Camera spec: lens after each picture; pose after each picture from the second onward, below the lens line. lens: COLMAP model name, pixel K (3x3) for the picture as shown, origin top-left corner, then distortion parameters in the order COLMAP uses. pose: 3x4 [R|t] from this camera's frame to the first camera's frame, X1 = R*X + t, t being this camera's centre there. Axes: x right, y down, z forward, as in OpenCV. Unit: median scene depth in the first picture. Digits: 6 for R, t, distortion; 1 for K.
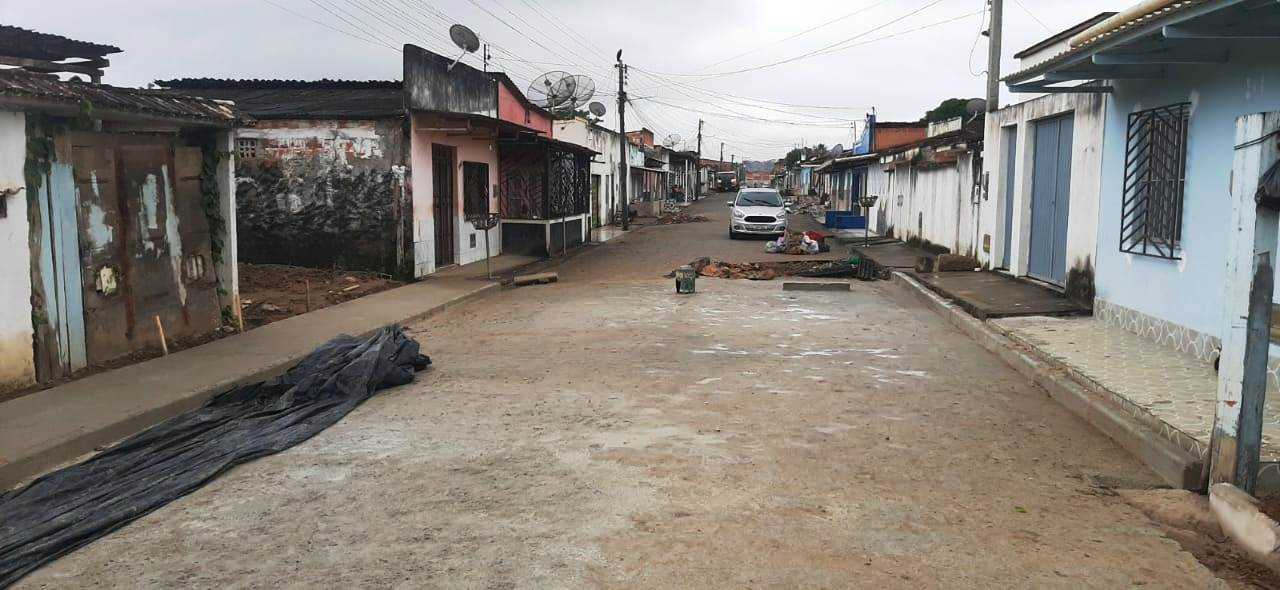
lens RADIAL K [[988.1, 0, 640.0], [0, 988.1, 295.0], [0, 0, 1]] dist [0.121603, -0.186741]
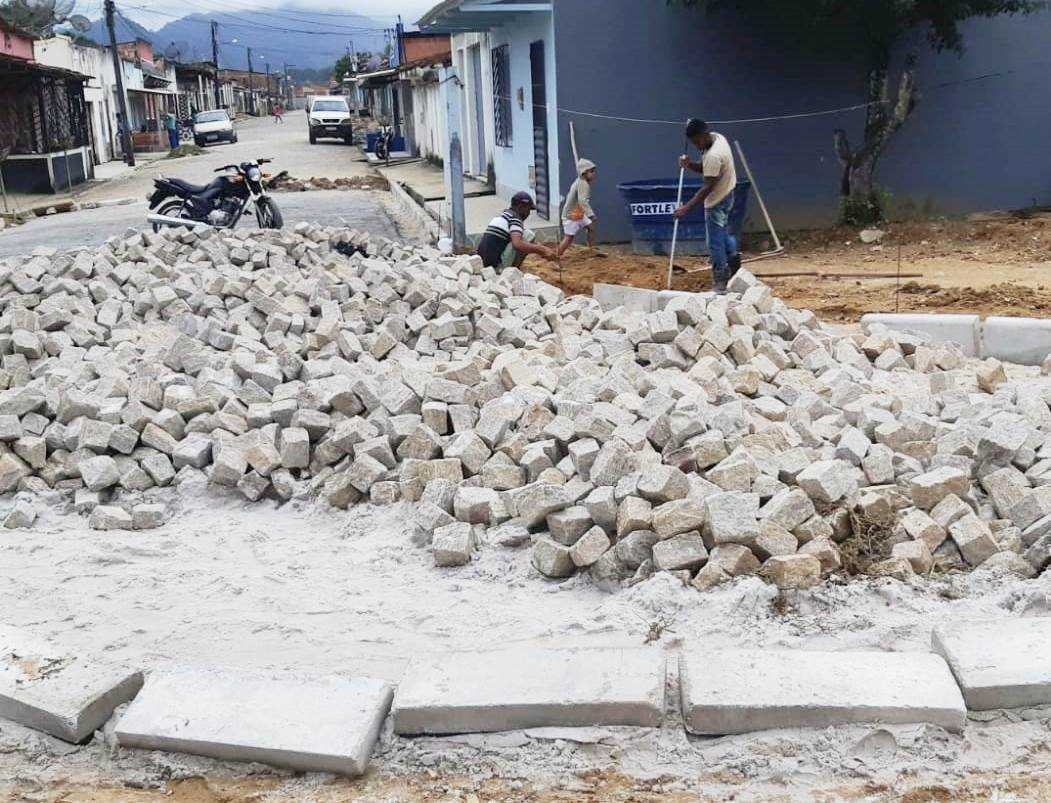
lens RADIAL K [[1292.9, 0, 525.5], [0, 1292.9, 401.5], [0, 0, 1]] dist [0.017938, 0.006288]
pose [[0.959101, -0.104167, 0.263200, -0.004937], [0.073071, 0.989423, 0.125311, 0.027150], [-0.273469, -0.100954, 0.956568, -0.249750]]
